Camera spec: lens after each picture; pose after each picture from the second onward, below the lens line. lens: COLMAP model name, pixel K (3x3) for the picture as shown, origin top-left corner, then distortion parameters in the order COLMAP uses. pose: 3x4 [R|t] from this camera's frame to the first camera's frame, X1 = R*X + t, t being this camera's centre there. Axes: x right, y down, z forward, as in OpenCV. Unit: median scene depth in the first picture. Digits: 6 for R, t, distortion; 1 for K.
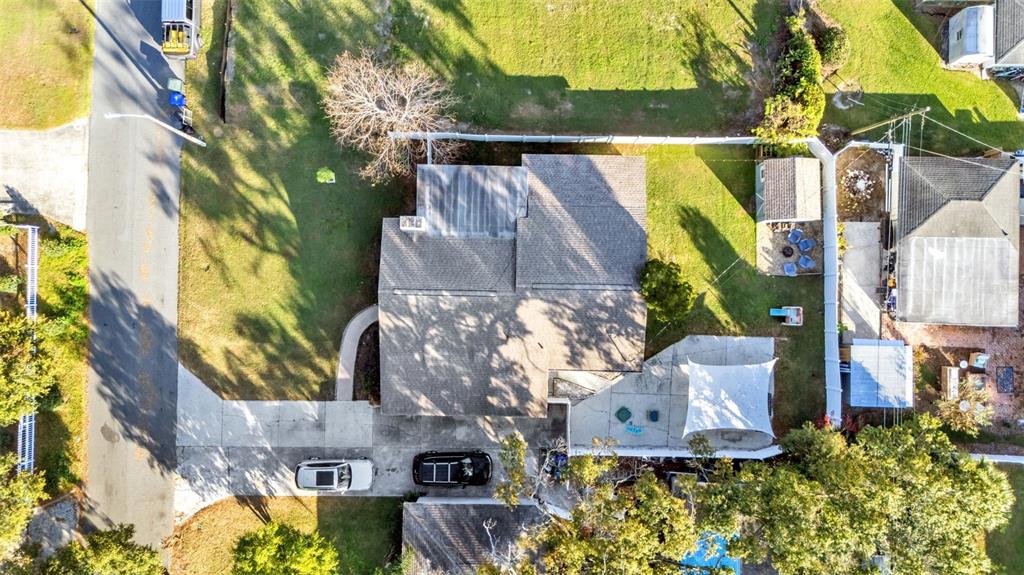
lens RADIAL K [[406.9, 0, 511.0], [0, 406.9, 285.6], [0, 0, 1]] dist [0.000327, -0.000106]
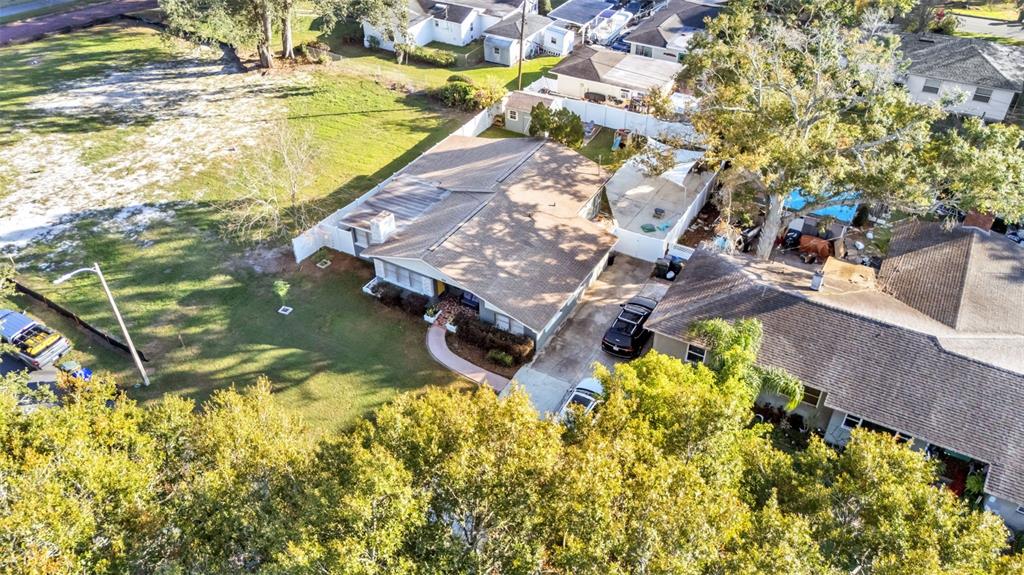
lens RADIAL K [[406.9, 0, 511.0], [0, 406.9, 285.6], [0, 0, 1]] dist [0.000327, -0.000106]
pose [[0.480446, -0.765947, 0.427197, -0.597733], [0.876915, 0.427241, -0.220194, 0.380635], [-0.013860, 0.480407, 0.876936, 0.182460]]
